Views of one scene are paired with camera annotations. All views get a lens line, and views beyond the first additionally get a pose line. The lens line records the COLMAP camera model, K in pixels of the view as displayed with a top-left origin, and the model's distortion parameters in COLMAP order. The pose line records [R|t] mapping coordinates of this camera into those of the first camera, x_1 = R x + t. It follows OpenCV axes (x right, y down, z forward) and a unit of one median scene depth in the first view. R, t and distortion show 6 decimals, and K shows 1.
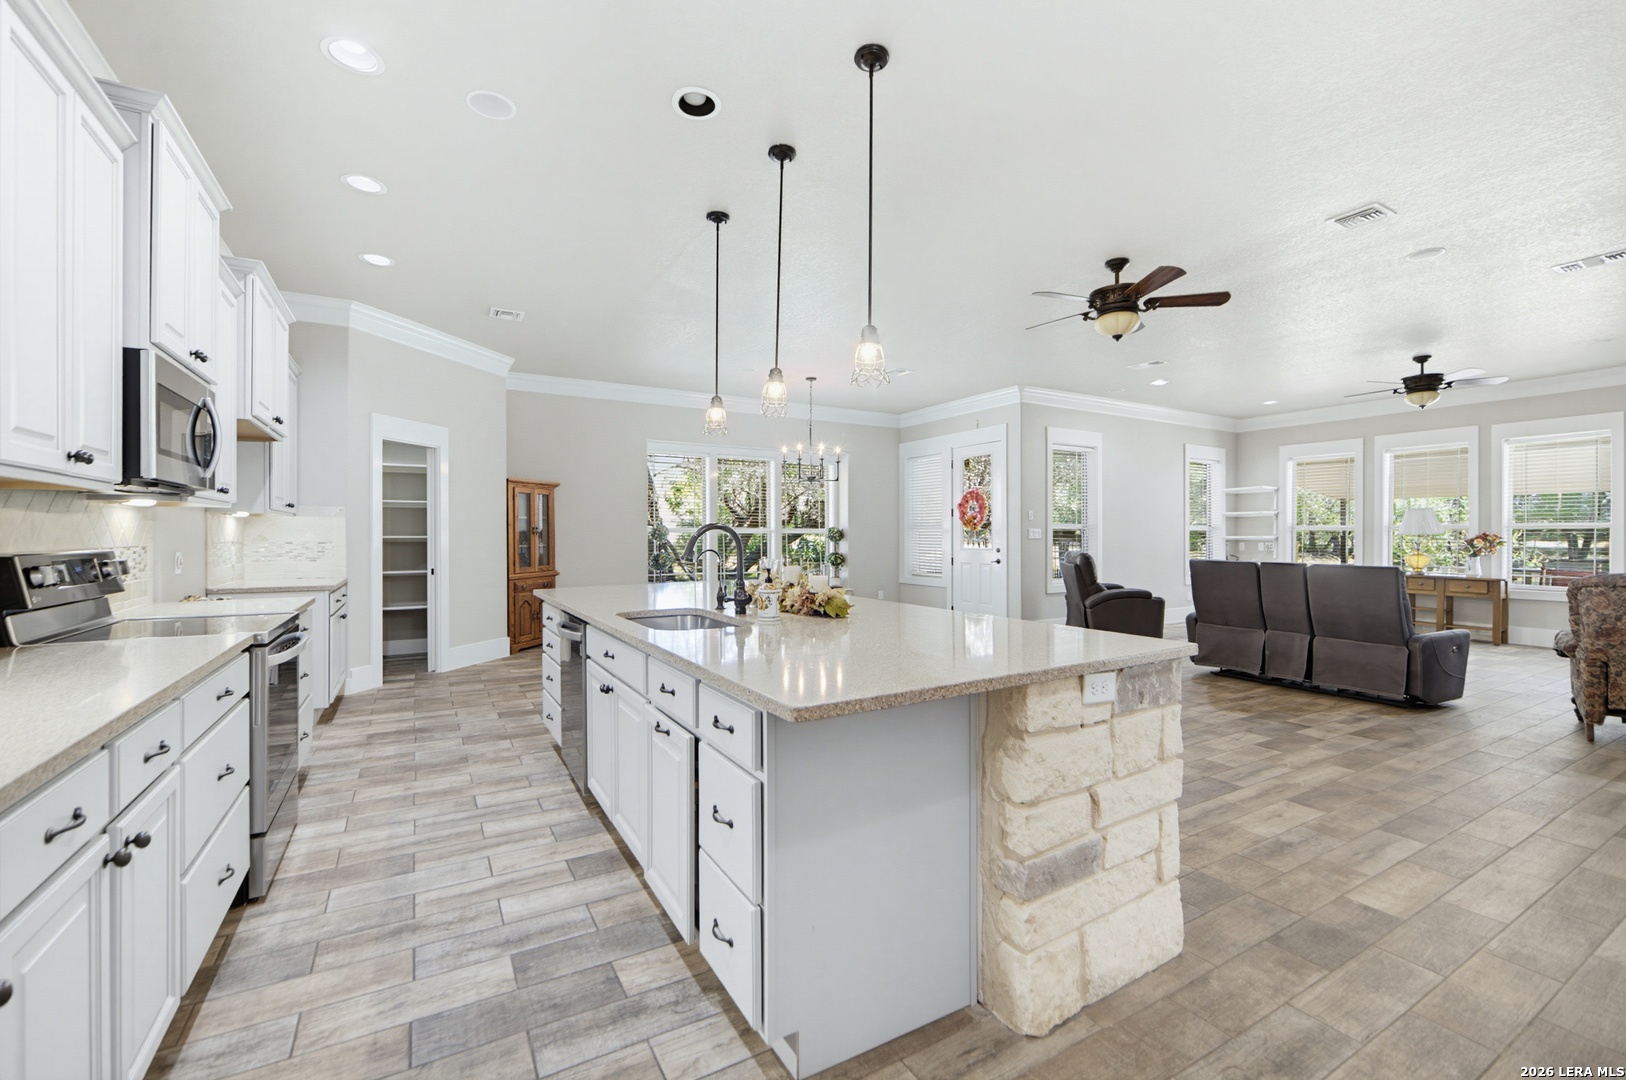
lens RADIAL K [[677.9, 0, 821.4], [0, 677.9, 534.0], [0, 0, 1]] dist [0.001411, 0.000251]
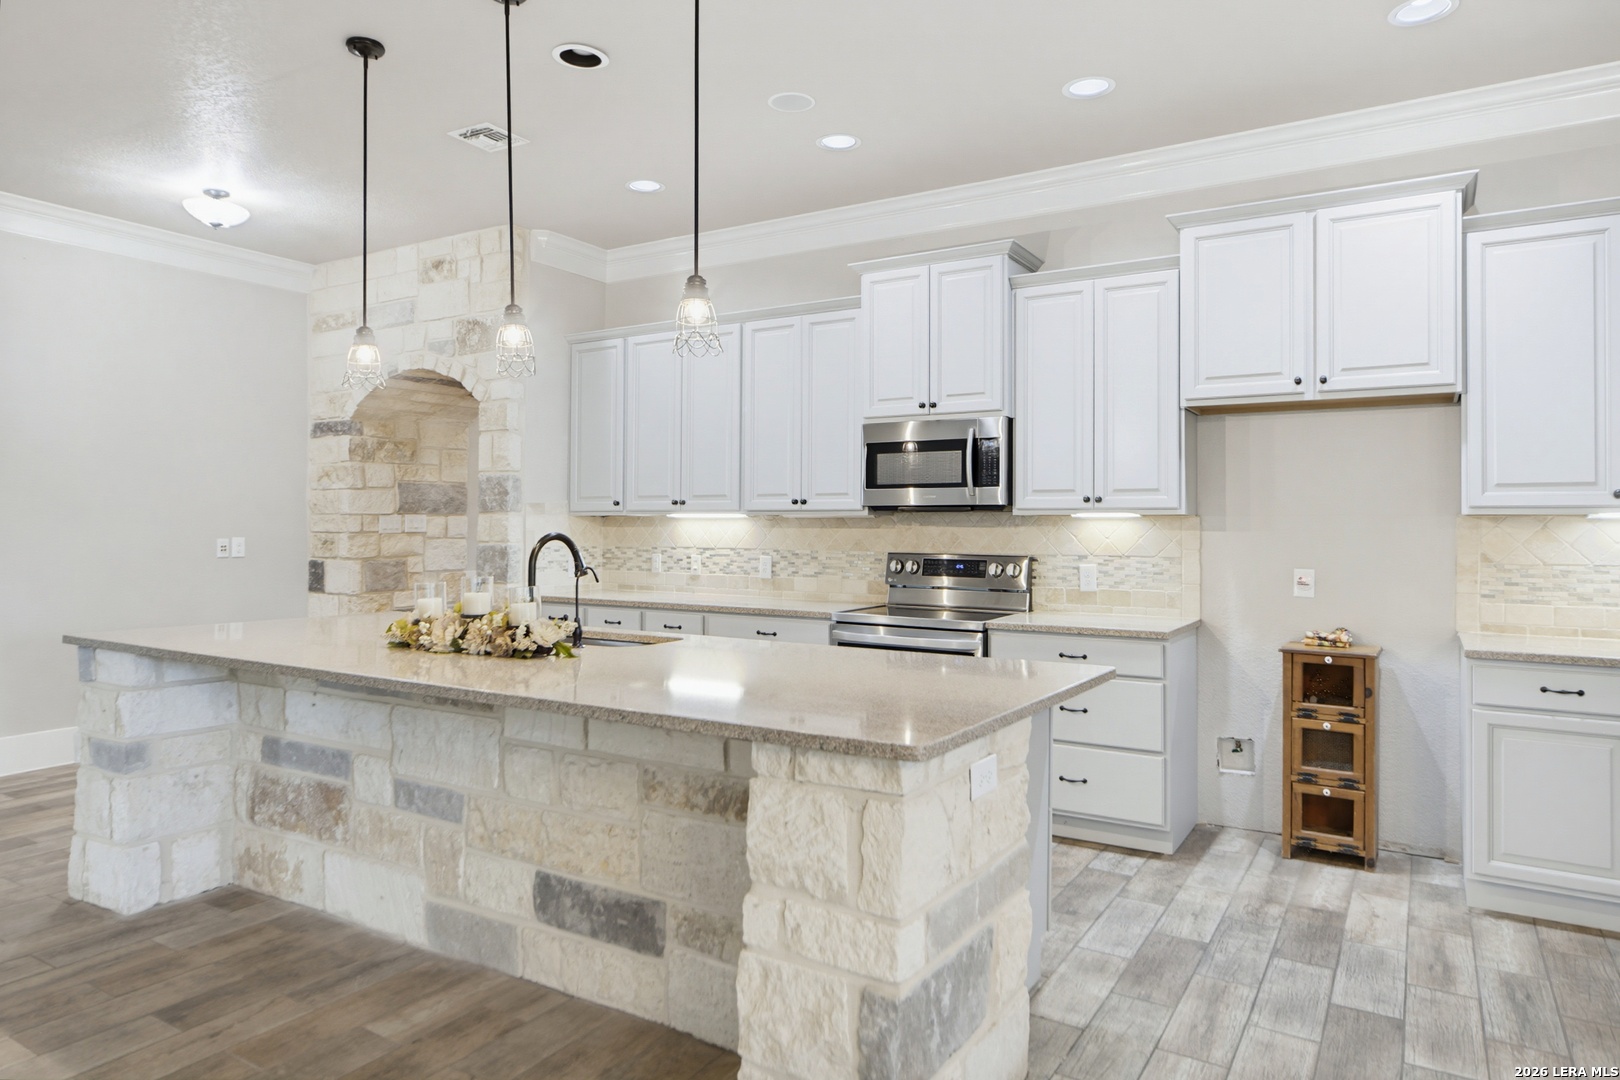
lens RADIAL K [[994.8, 0, 805.2], [0, 994.8, 525.5], [0, 0, 1]] dist [-0.001974, 0.003379]
pose [[-0.881107, -0.006180, -0.472877, 0.069844], [-0.005920, 0.999980, -0.002038, -0.010494], [0.472881, 0.001003, -0.881126, 1.029144]]
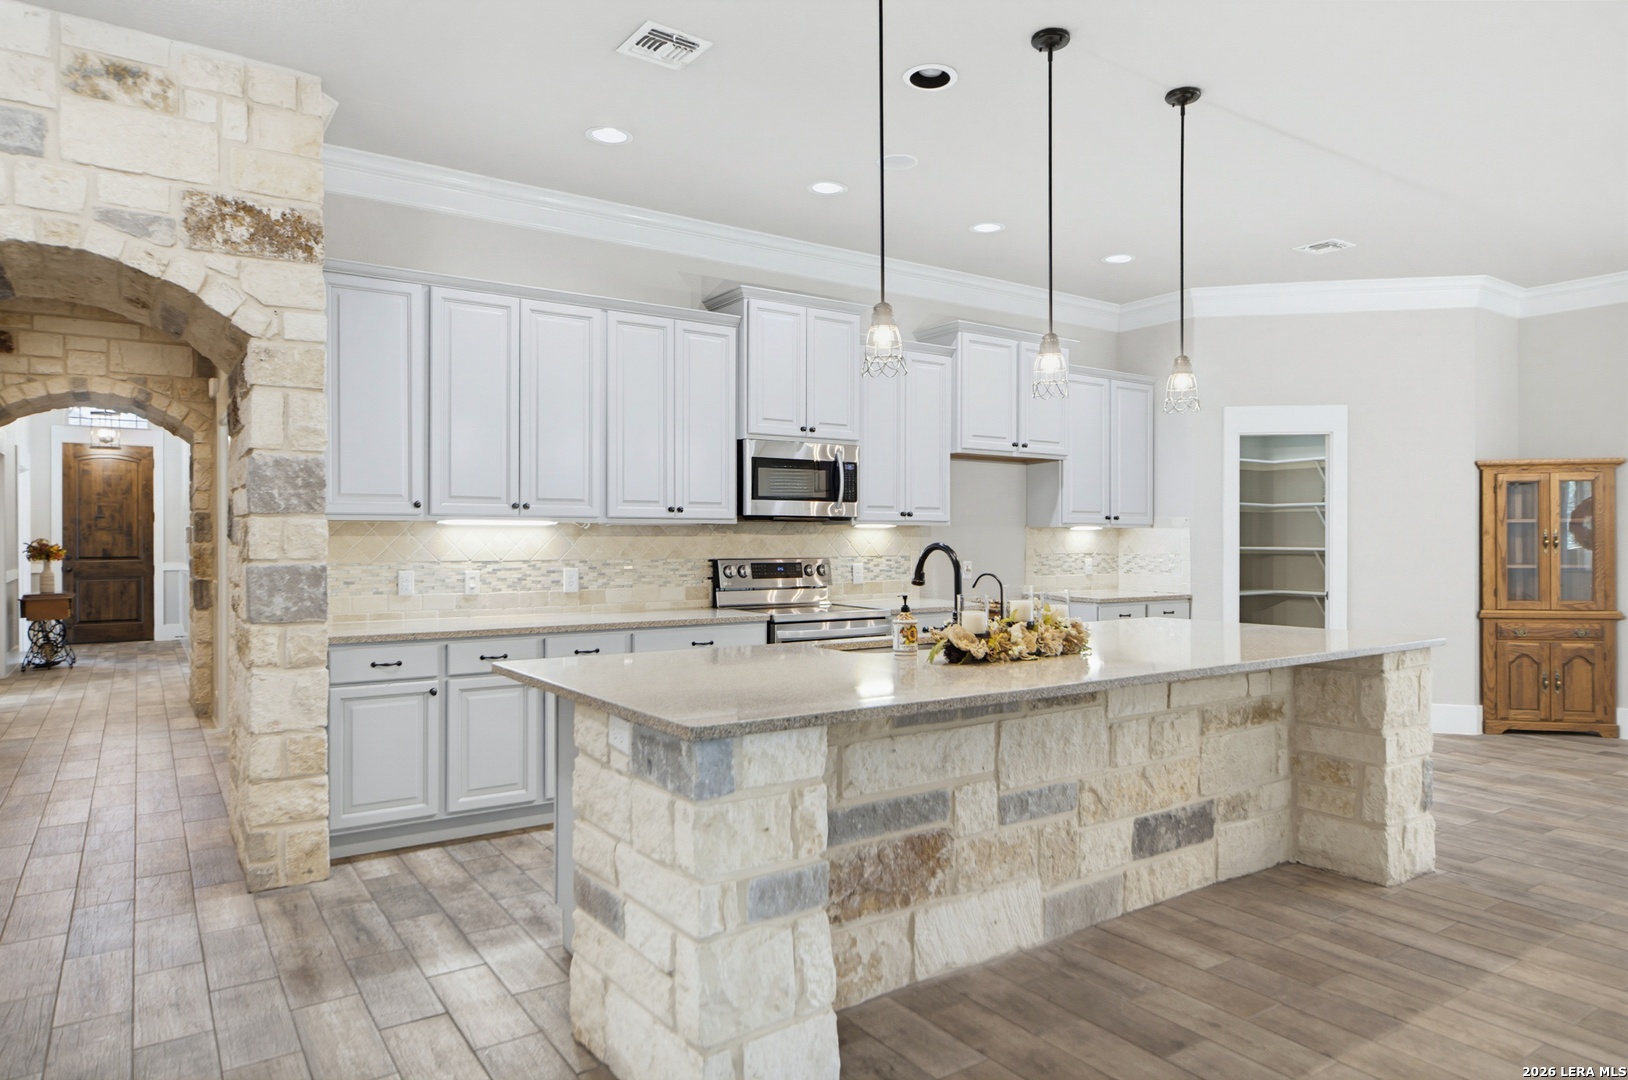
lens RADIAL K [[999.7, 0, 815.2], [0, 999.7, 539.5], [0, 0, 1]] dist [-0.001974, 0.003379]
pose [[0.072493, 0.003182, -0.997364, 0.512283], [-0.001636, 0.999994, 0.003072, -0.010218], [0.997368, 0.001409, 0.072498, 0.339280]]
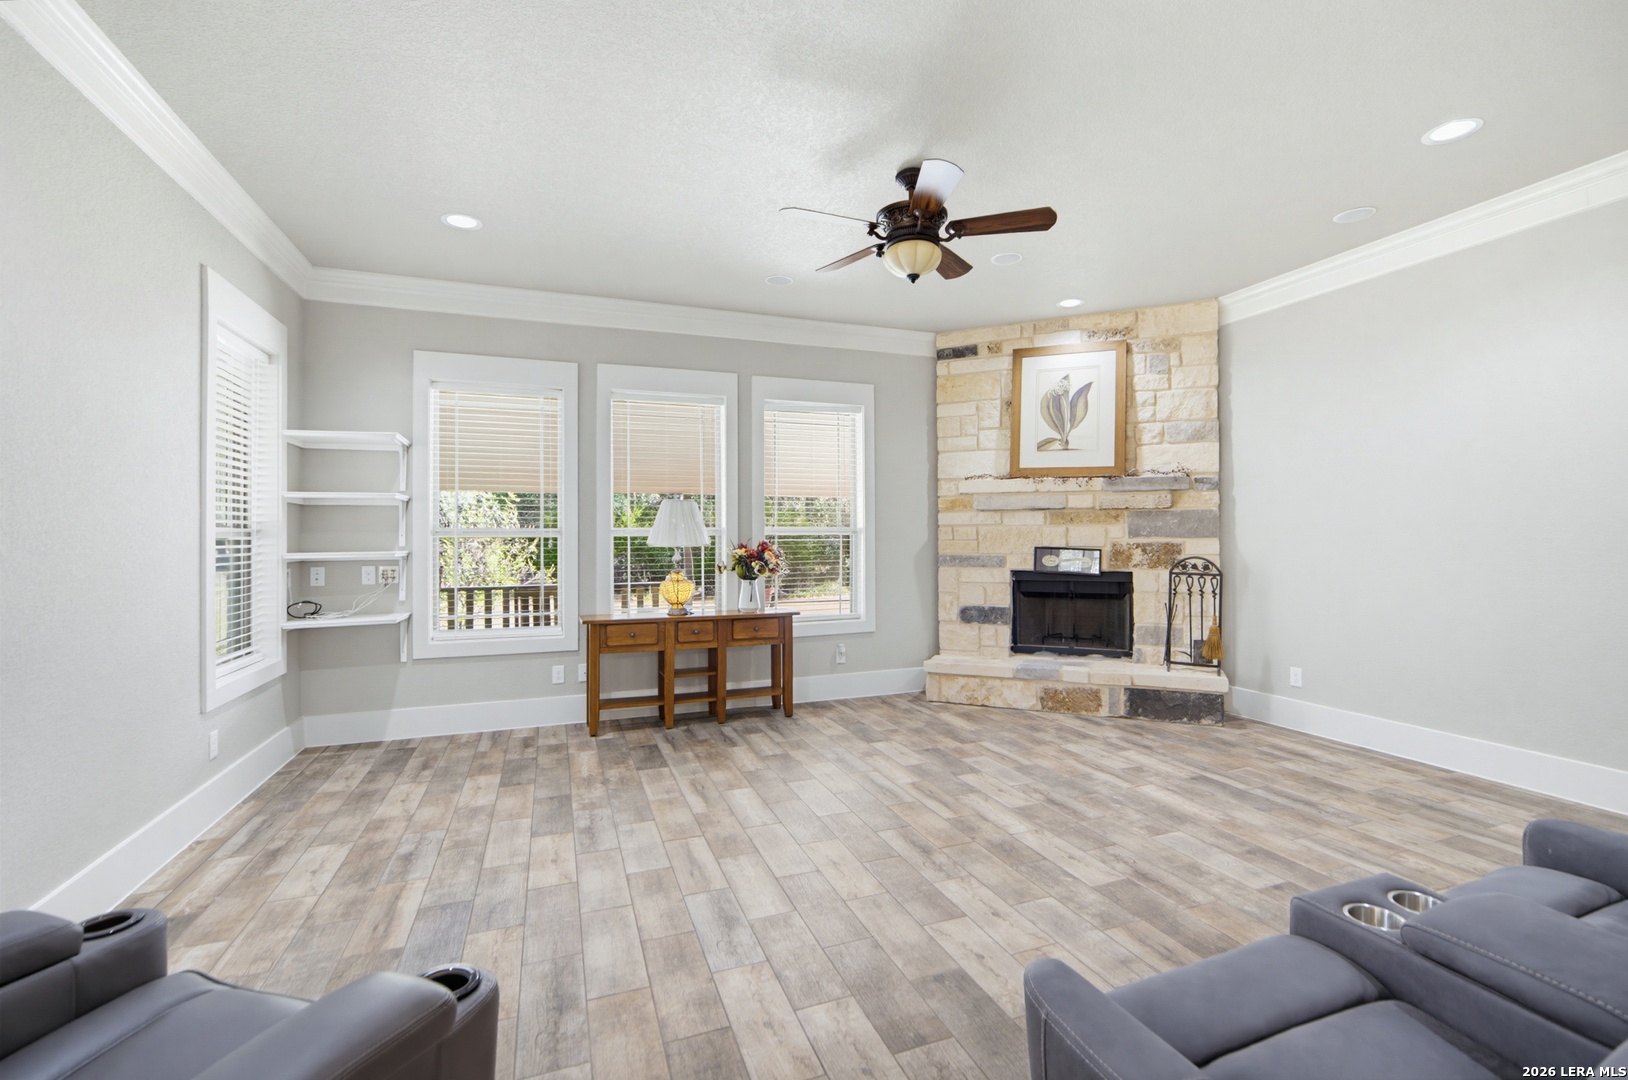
lens RADIAL K [[710.5, 0, 825.3], [0, 710.5, 531.2], [0, 0, 1]] dist [-0.012608, -0.000084]
pose [[0.157957, 0.004374, 0.987436, 0.432241], [0.005265, 0.999972, -0.005272, -0.009249], [-0.987432, 0.006031, 0.157929, 1.078727]]
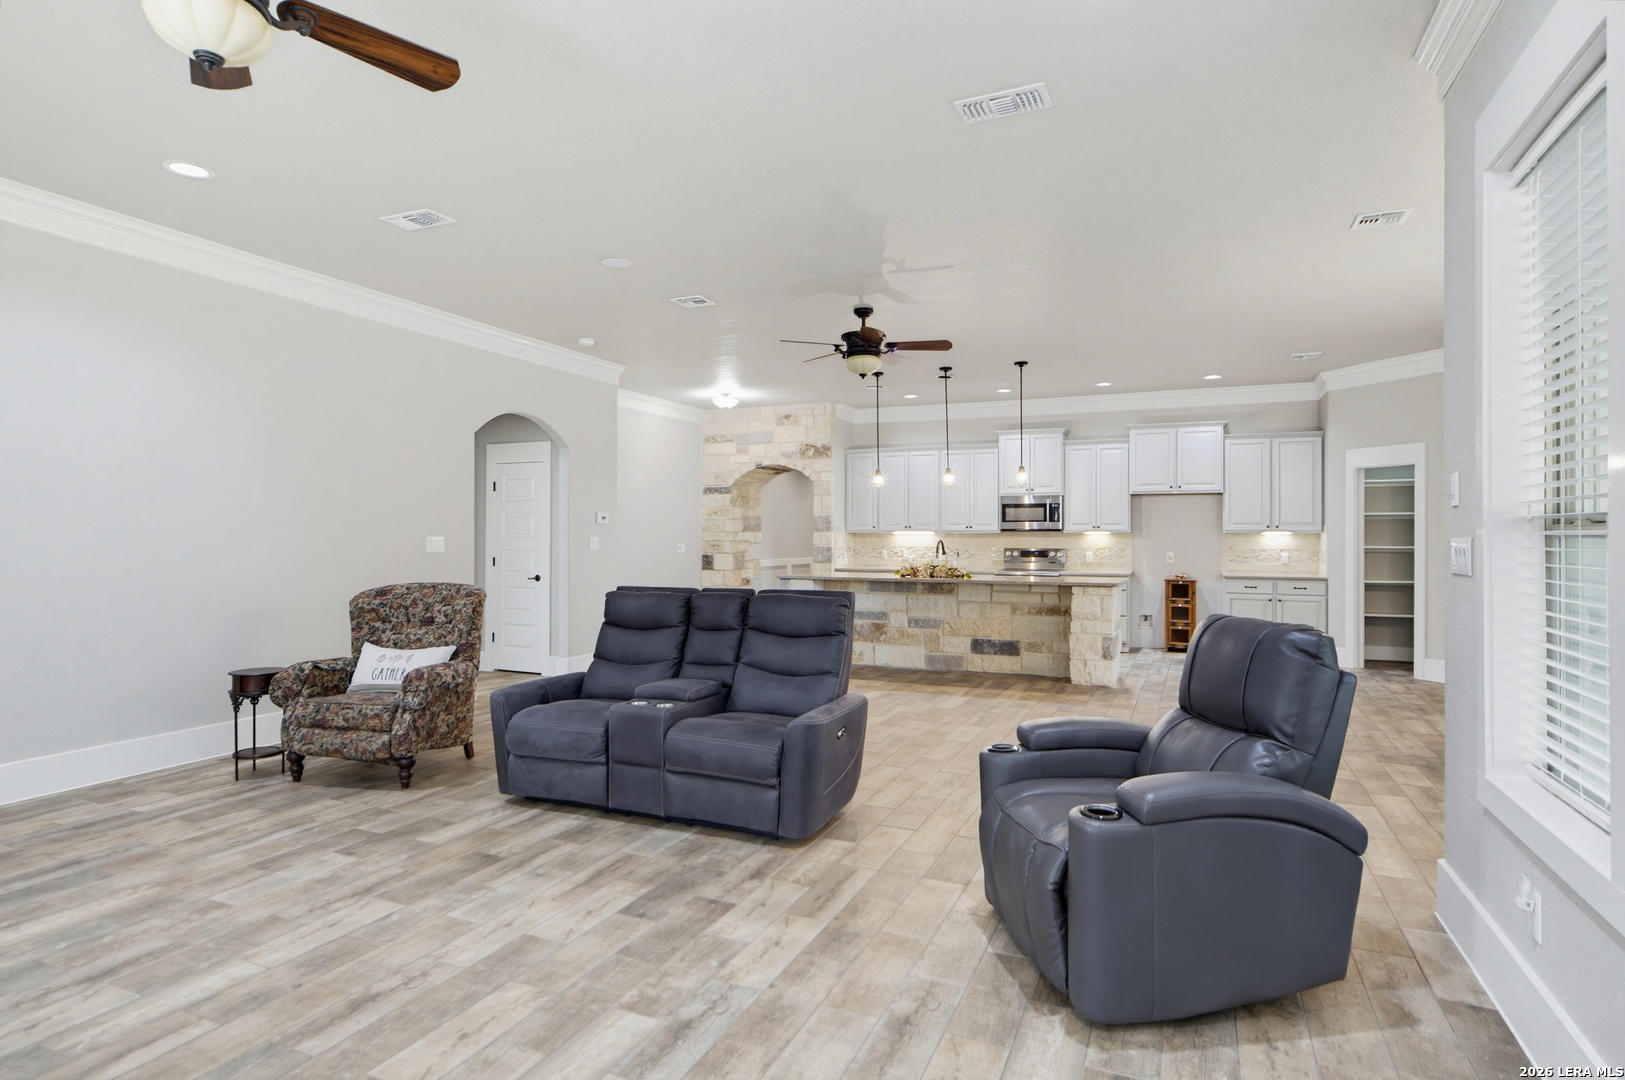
lens RADIAL K [[873.5, 0, 808.8], [0, 873.5, 545.3], [0, 0, 1]] dist [-0.010318, 0.000081]
pose [[-0.808434, 0.002627, -0.588581, 0.988077], [-0.002842, 0.999961, 0.008367, -0.009224], [0.588580, 0.008437, -0.808395, 1.531378]]
